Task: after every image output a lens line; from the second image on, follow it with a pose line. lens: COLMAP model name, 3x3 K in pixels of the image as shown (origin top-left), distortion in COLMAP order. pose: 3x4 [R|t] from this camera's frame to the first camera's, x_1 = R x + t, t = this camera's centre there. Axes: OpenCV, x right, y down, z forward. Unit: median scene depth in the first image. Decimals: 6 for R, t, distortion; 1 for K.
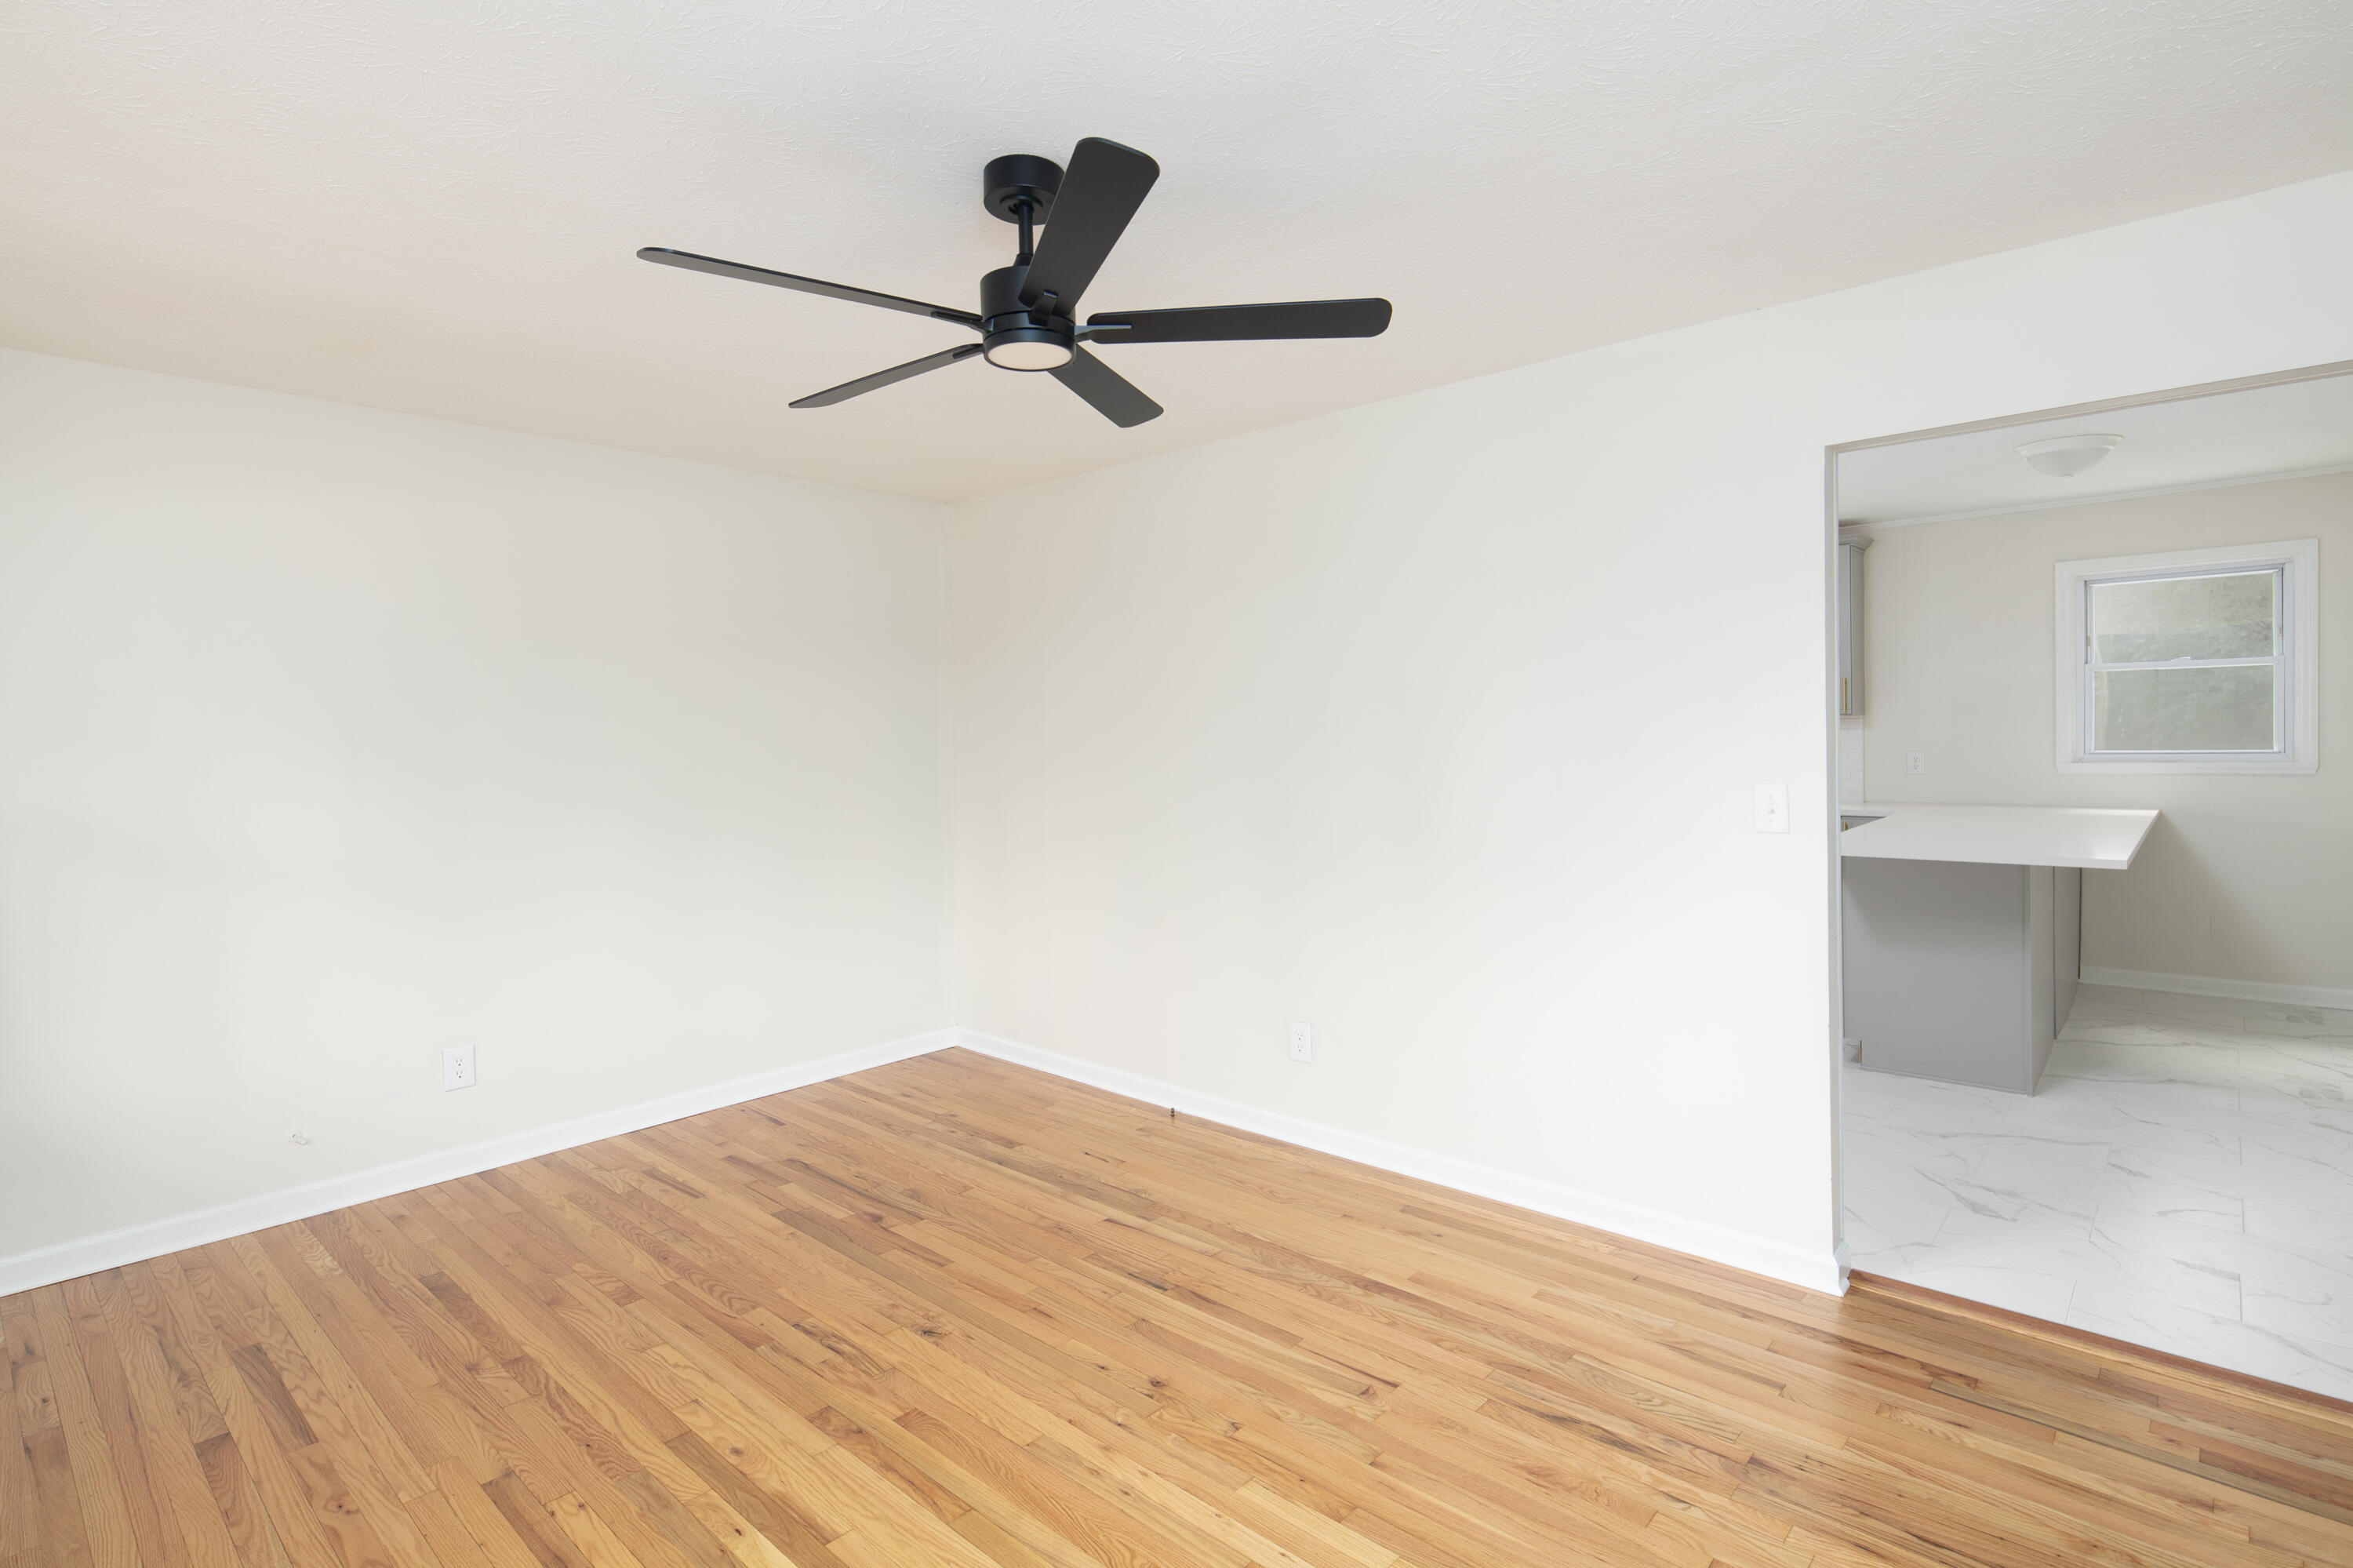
lens RADIAL K [[1146.1, 0, 1179.2], [0, 1146.1, 769.5], [0, 0, 1]] dist [-0.000751, -0.001418]
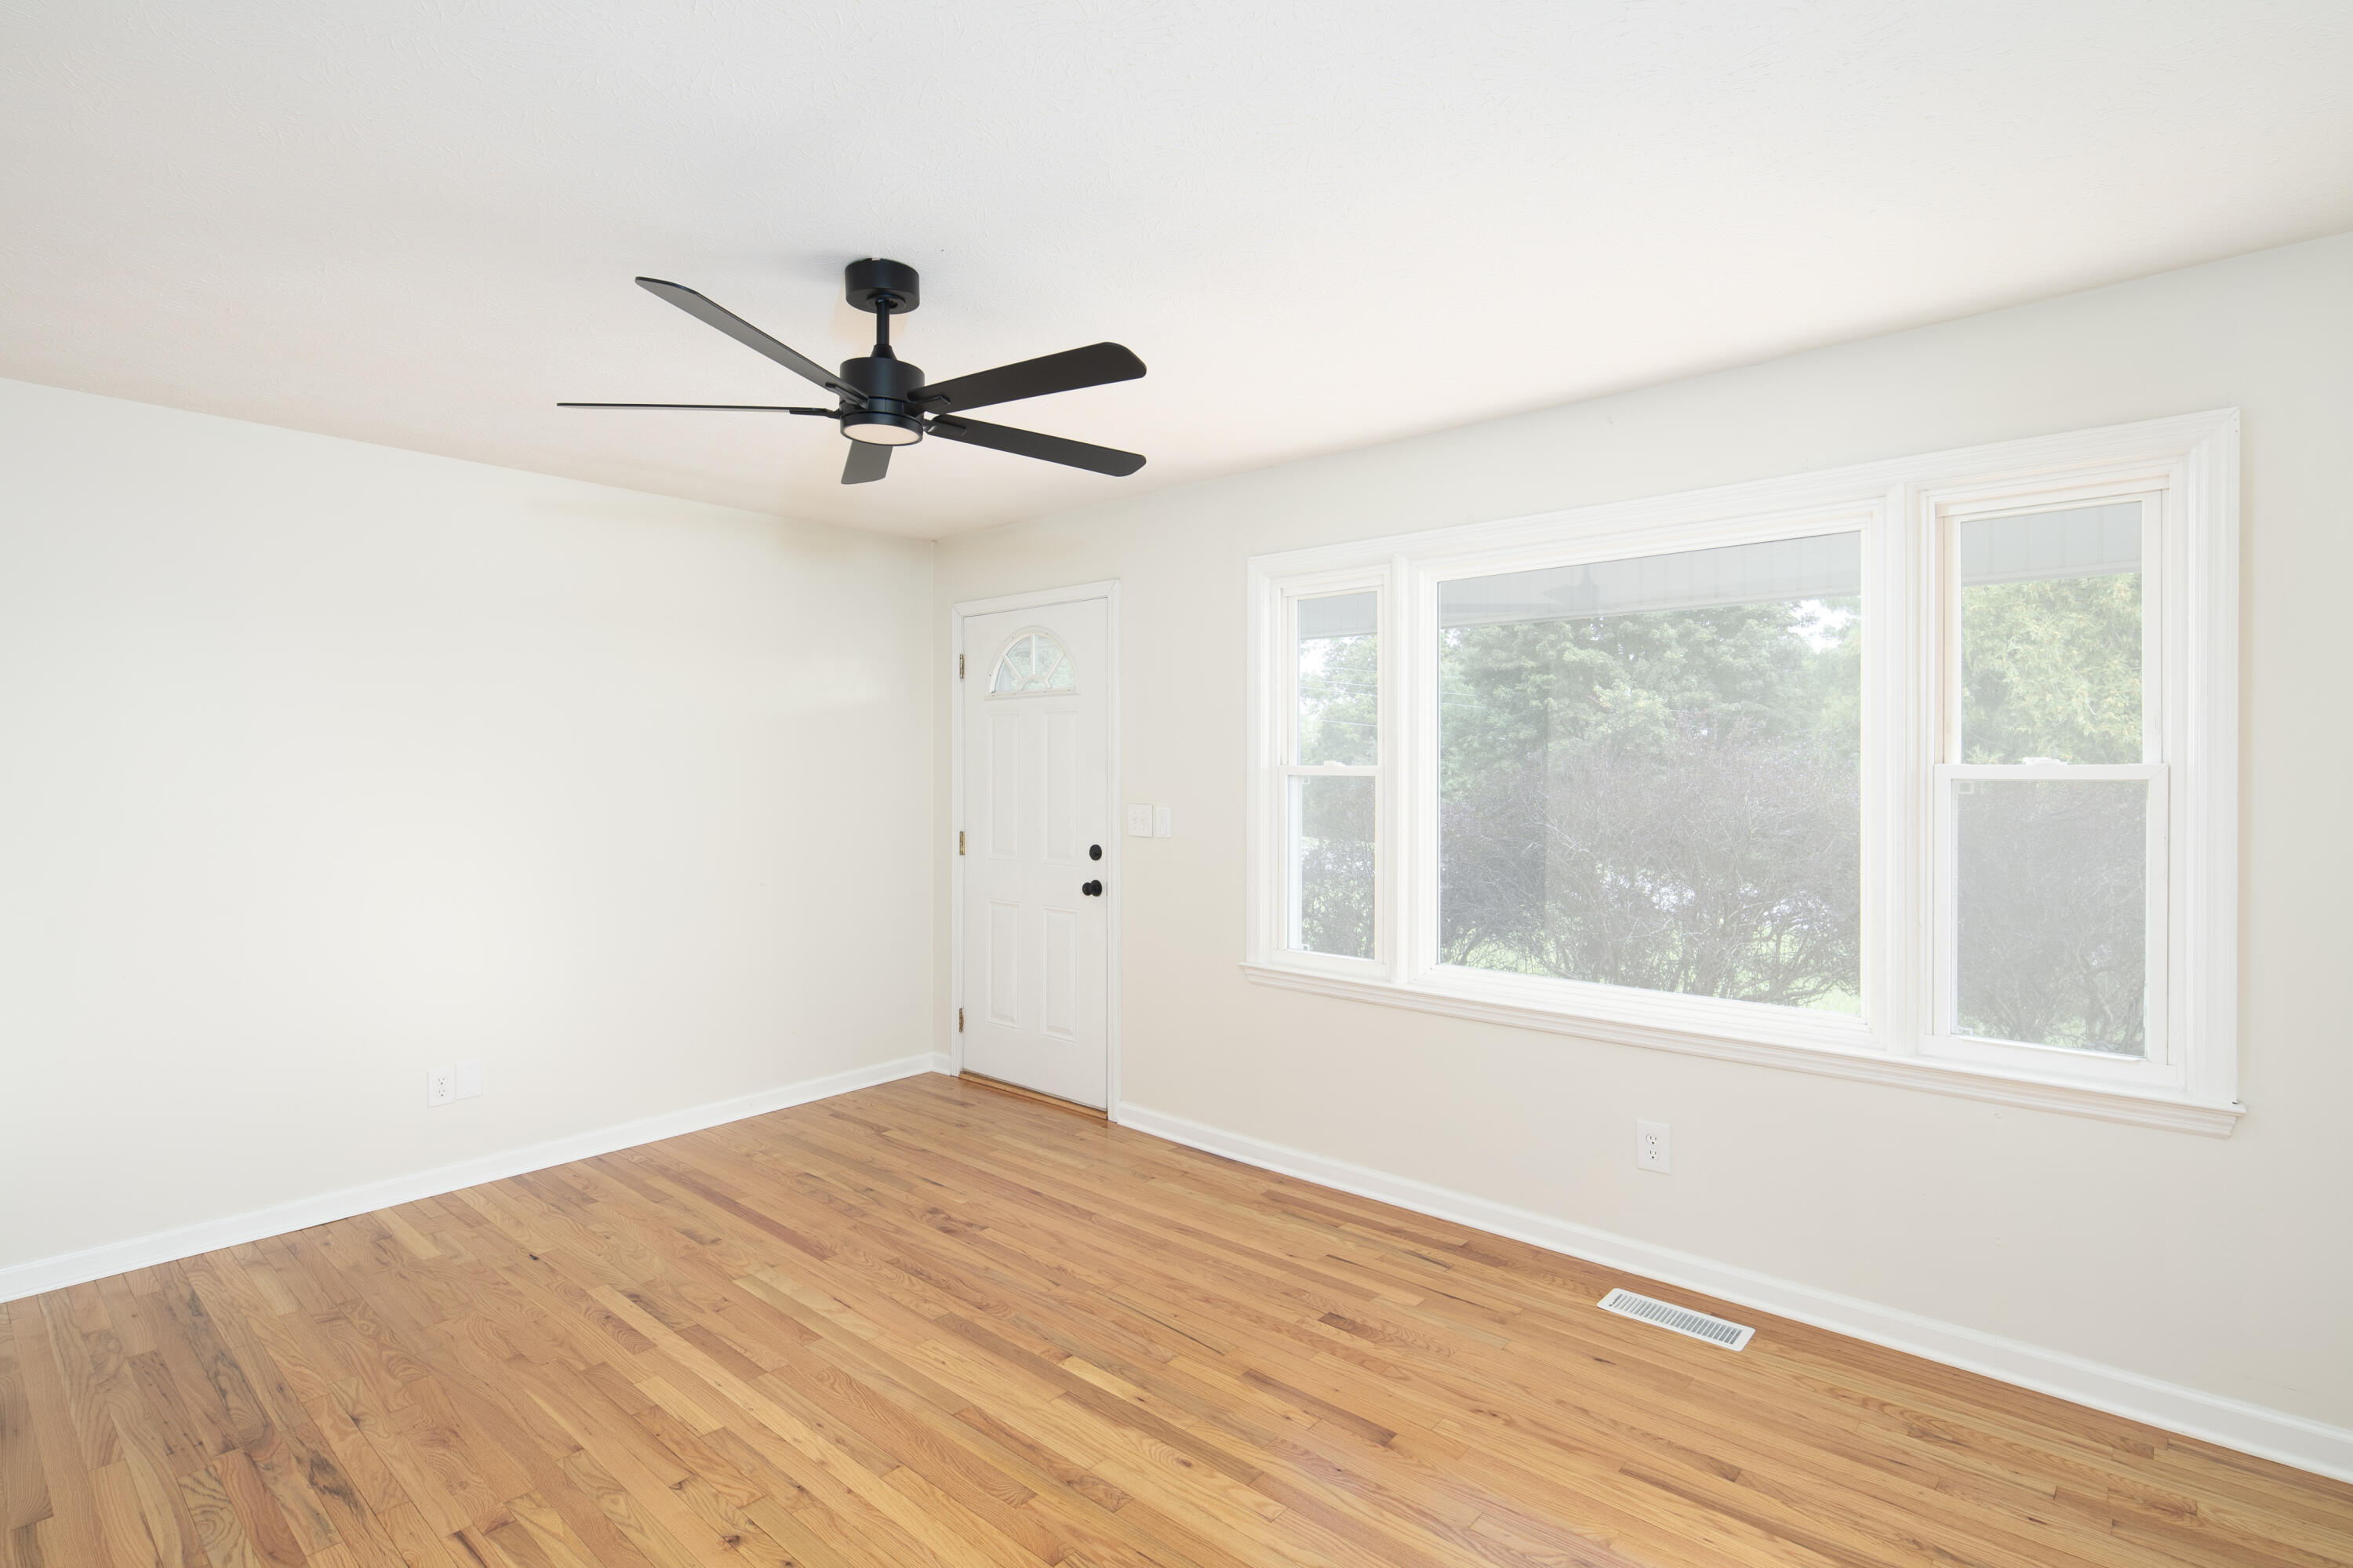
lens RADIAL K [[1146.1, 0, 1179.2], [0, 1146.1, 769.5], [0, 0, 1]] dist [-0.000751, -0.001418]
pose [[-0.999820, 0.015921, -0.010316, -0.287043], [0.015614, 0.999453, 0.029162, -0.039468], [0.010774, 0.028996, -0.999521, 1.508470]]
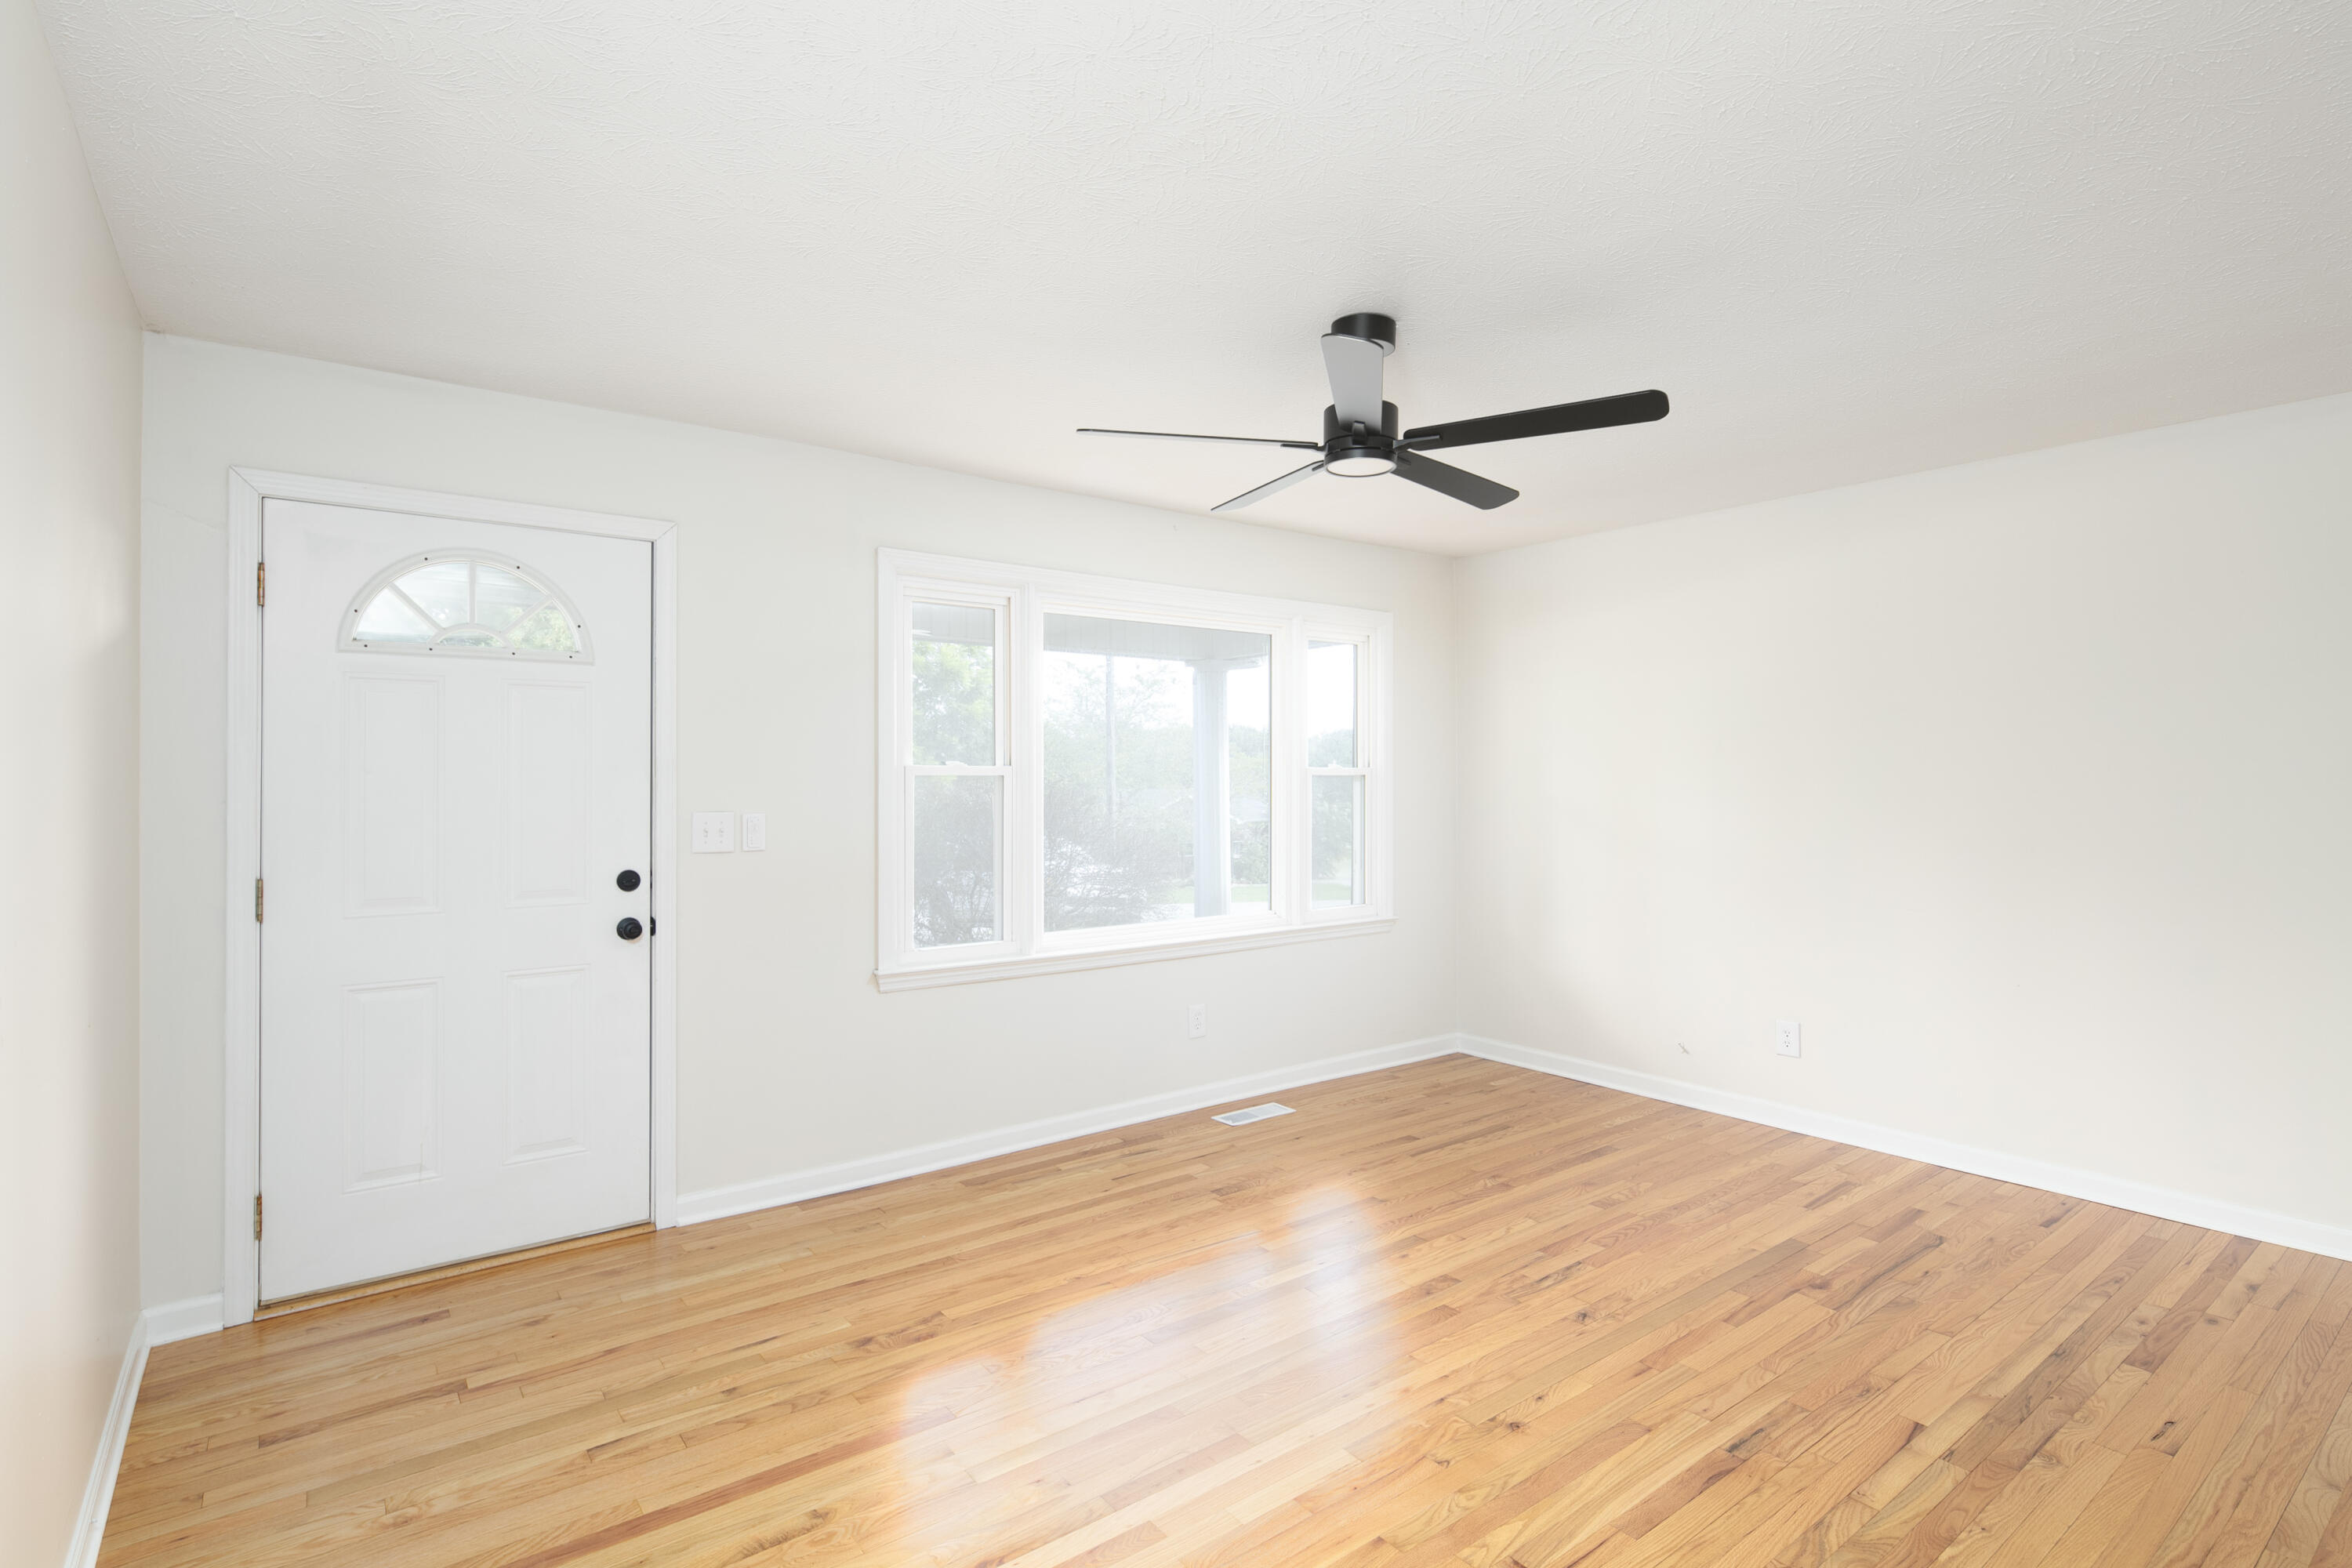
lens RADIAL K [[1145.6, 0, 1178.7], [0, 1145.6, 769.5], [0, 0, 1]] dist [-0.000751, -0.001418]
pose [[-0.177654, 0.012919, -0.984008, 0.820002], [-0.026792, 0.999480, 0.017959, -0.030904], [0.983728, 0.029554, -0.177215, 0.721366]]
